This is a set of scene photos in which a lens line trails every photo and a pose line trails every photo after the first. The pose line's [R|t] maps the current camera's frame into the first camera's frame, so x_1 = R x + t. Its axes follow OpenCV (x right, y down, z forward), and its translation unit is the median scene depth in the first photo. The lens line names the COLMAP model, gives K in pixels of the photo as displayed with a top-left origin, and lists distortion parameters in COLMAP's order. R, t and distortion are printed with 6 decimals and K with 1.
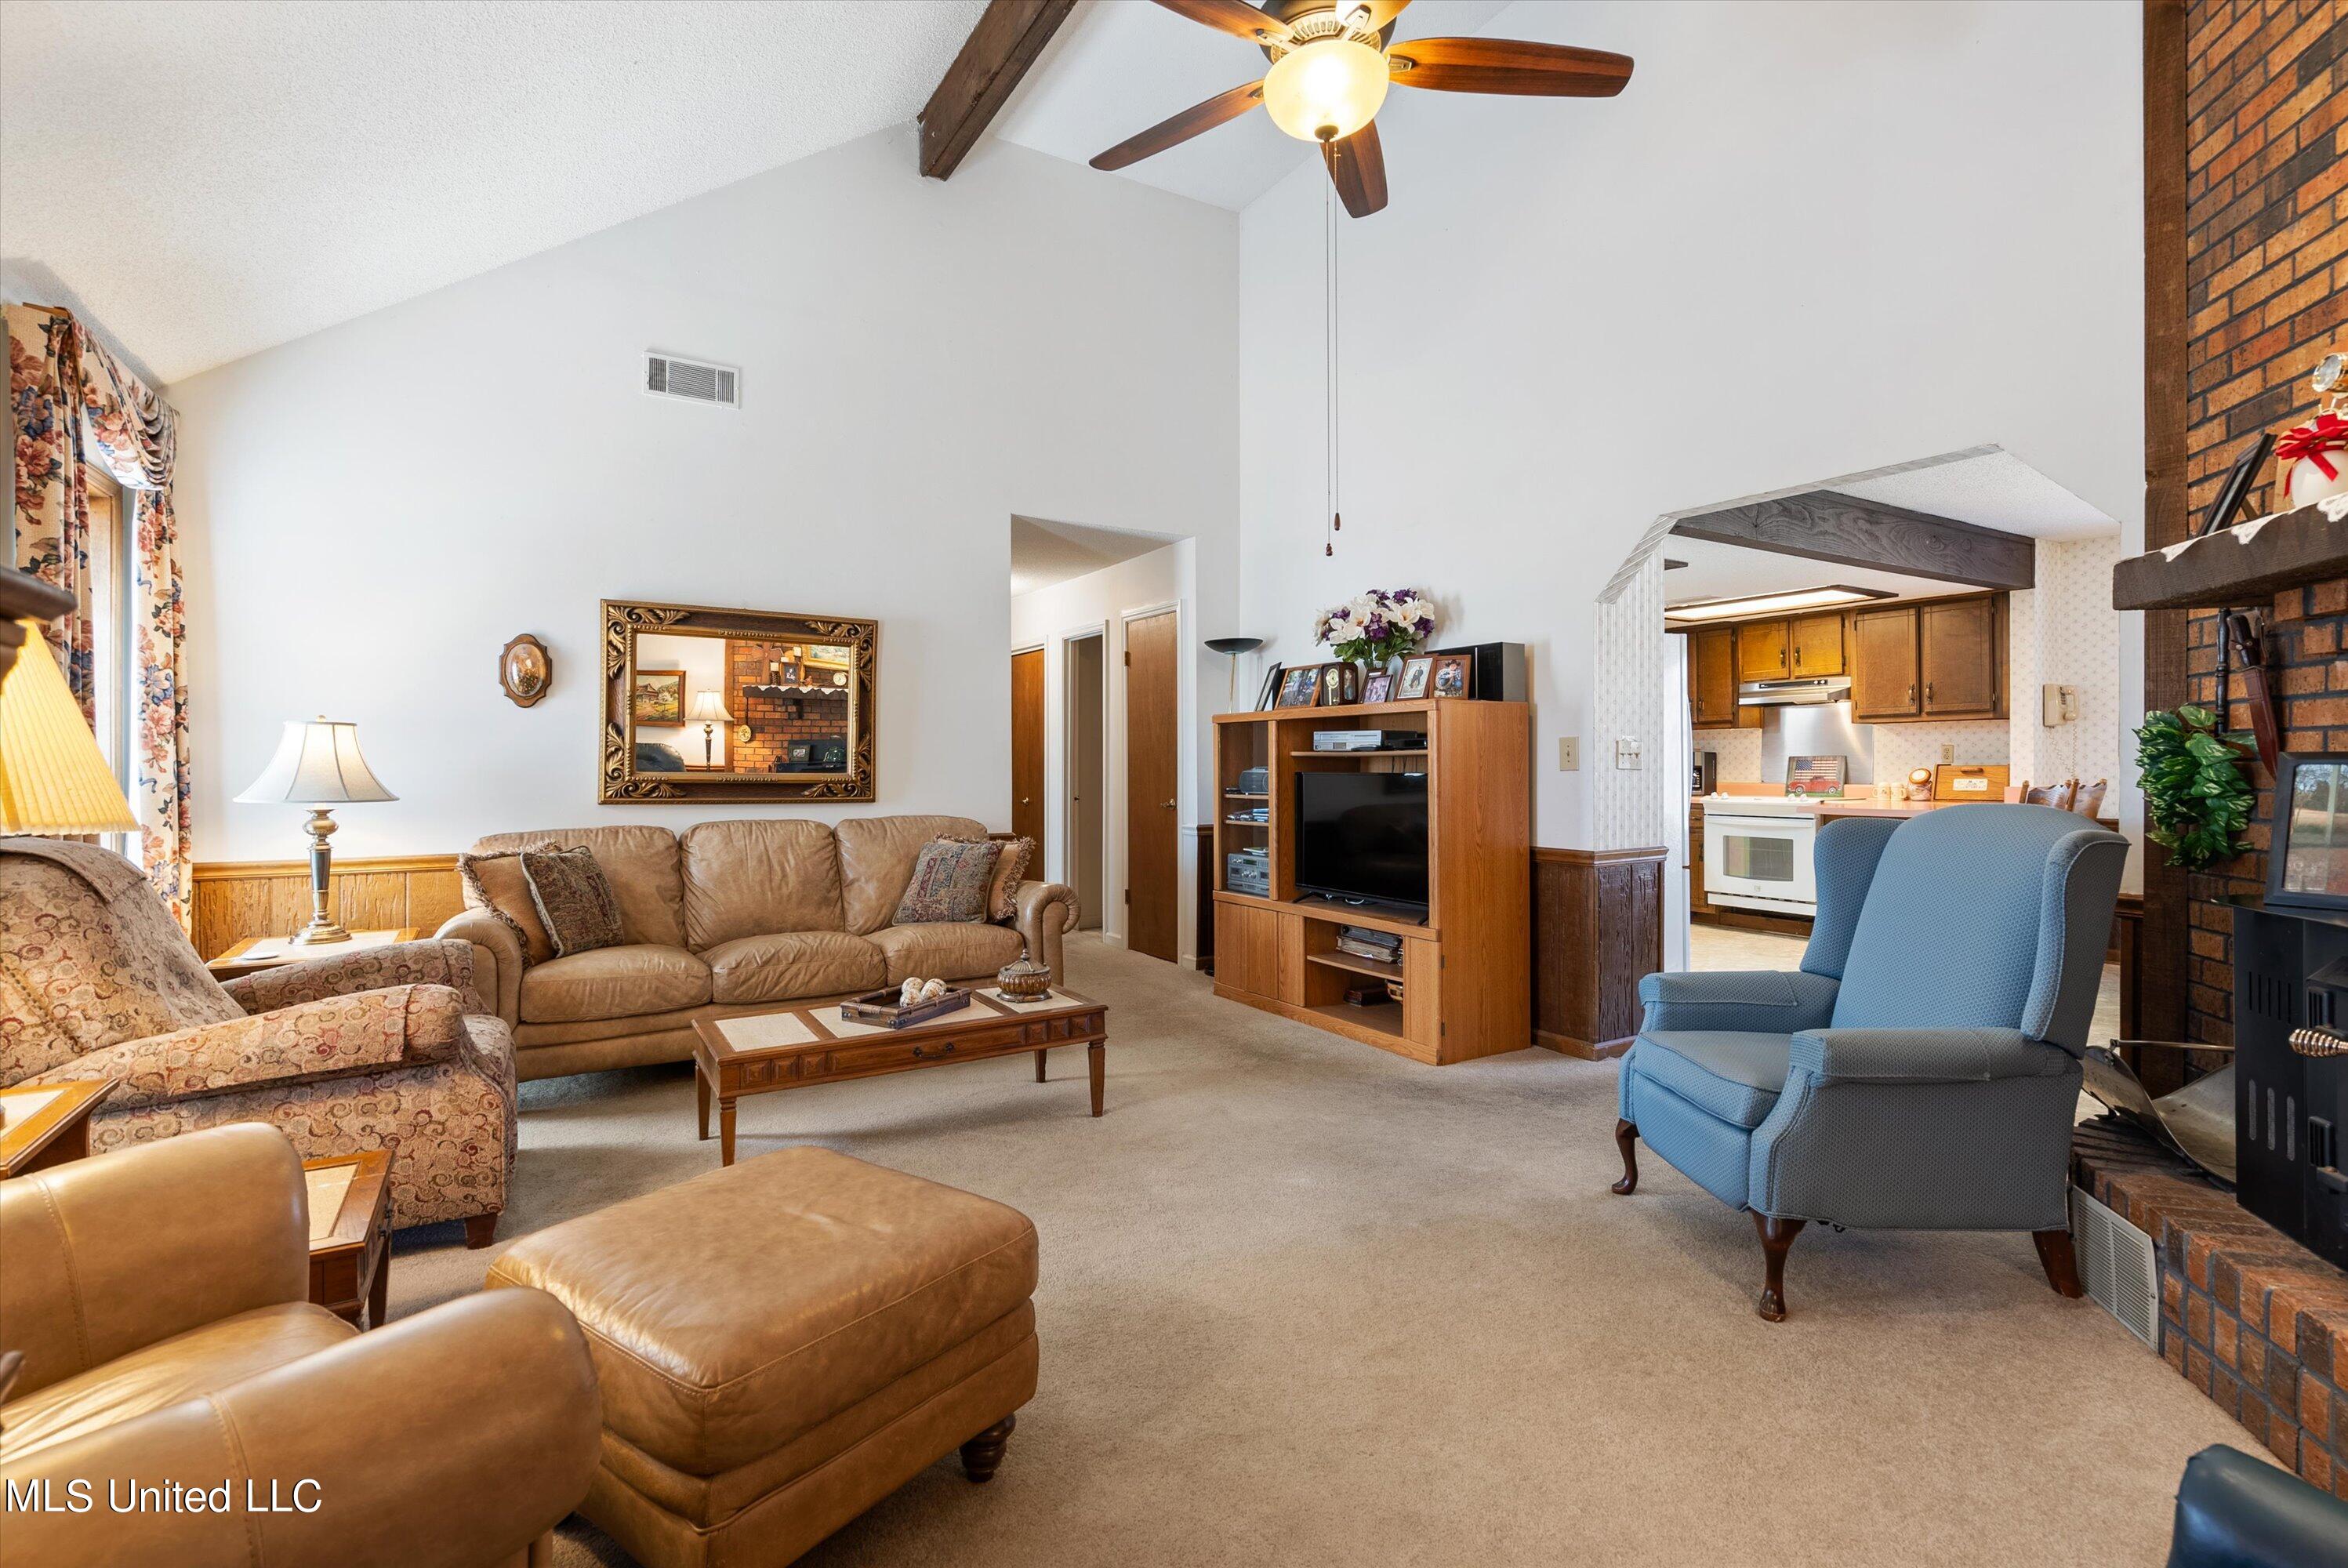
lens RADIAL K [[1083.5, 0, 1178.9], [0, 1083.5, 753.4], [0, 0, 1]] dist [-0.001286, -0.000135]
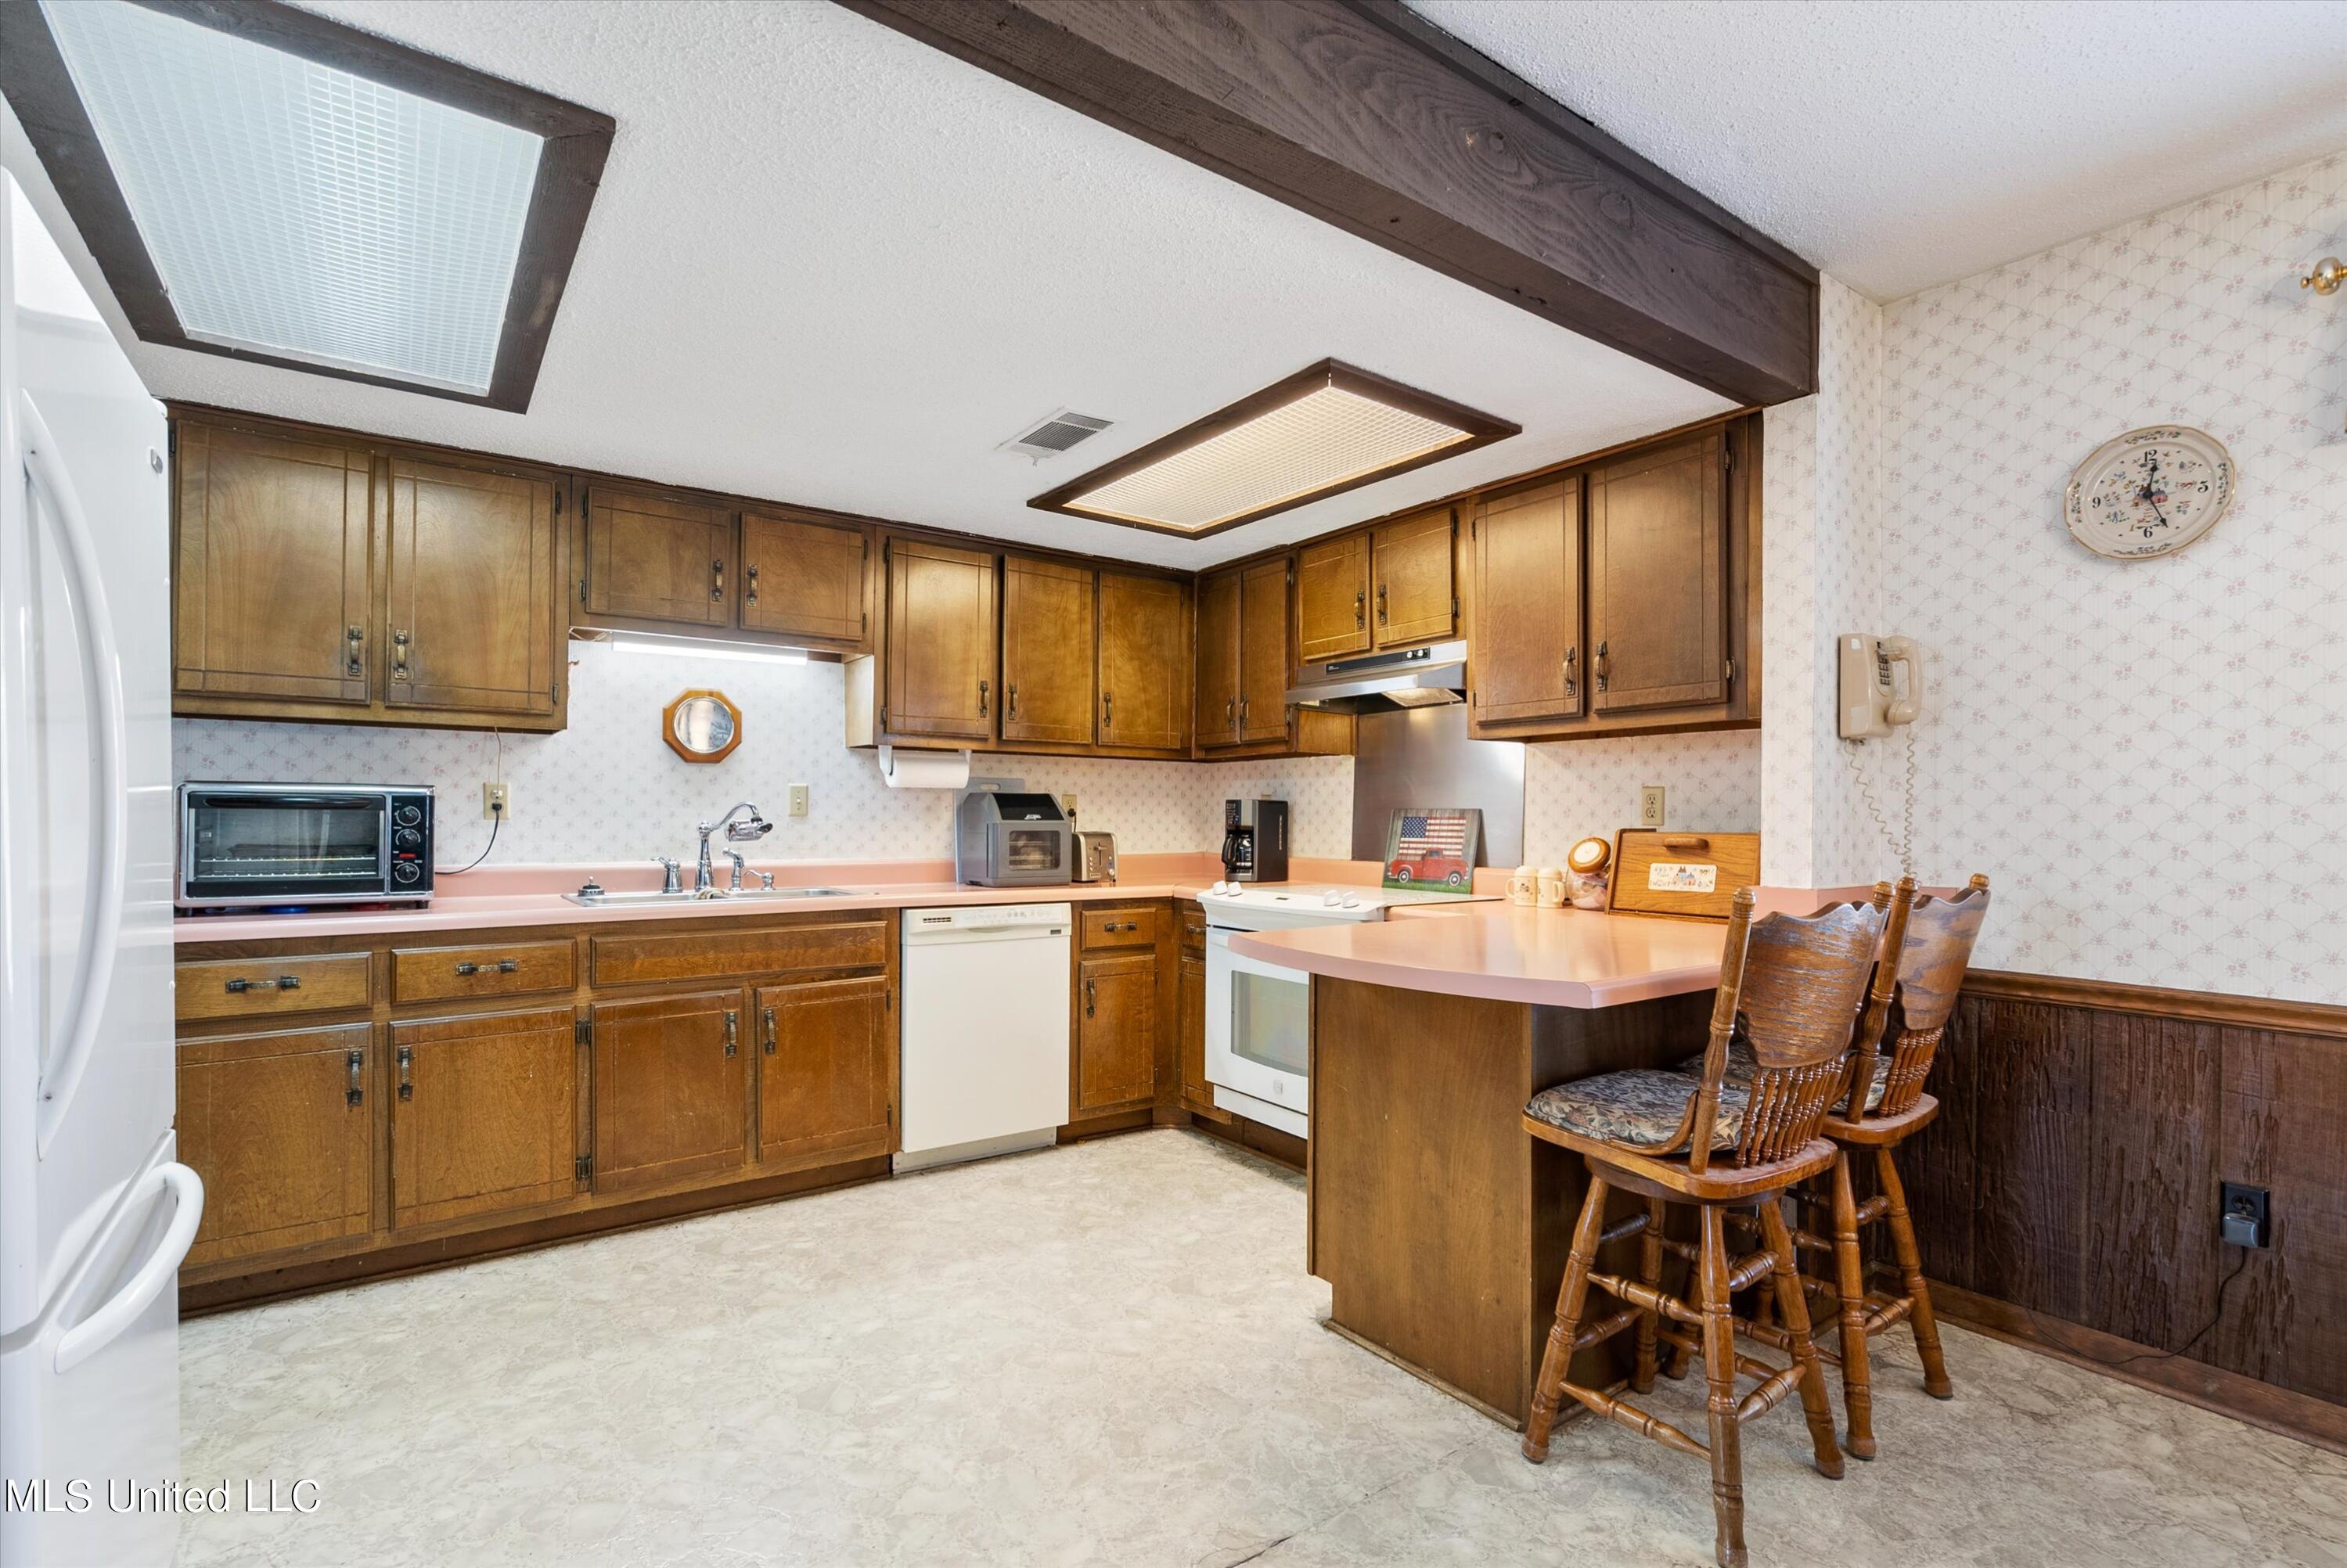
lens RADIAL K [[1078.5, 0, 1171.9], [0, 1078.5, 799.9], [0, 0, 1]] dist [-0.000604, -0.000171]
pose [[0.997267, 0.009663, 0.073252, 0.505276], [-0.009330, 0.999945, -0.004884, 0.002128], [-0.073295, 0.004187, 0.997301, 0.597524]]
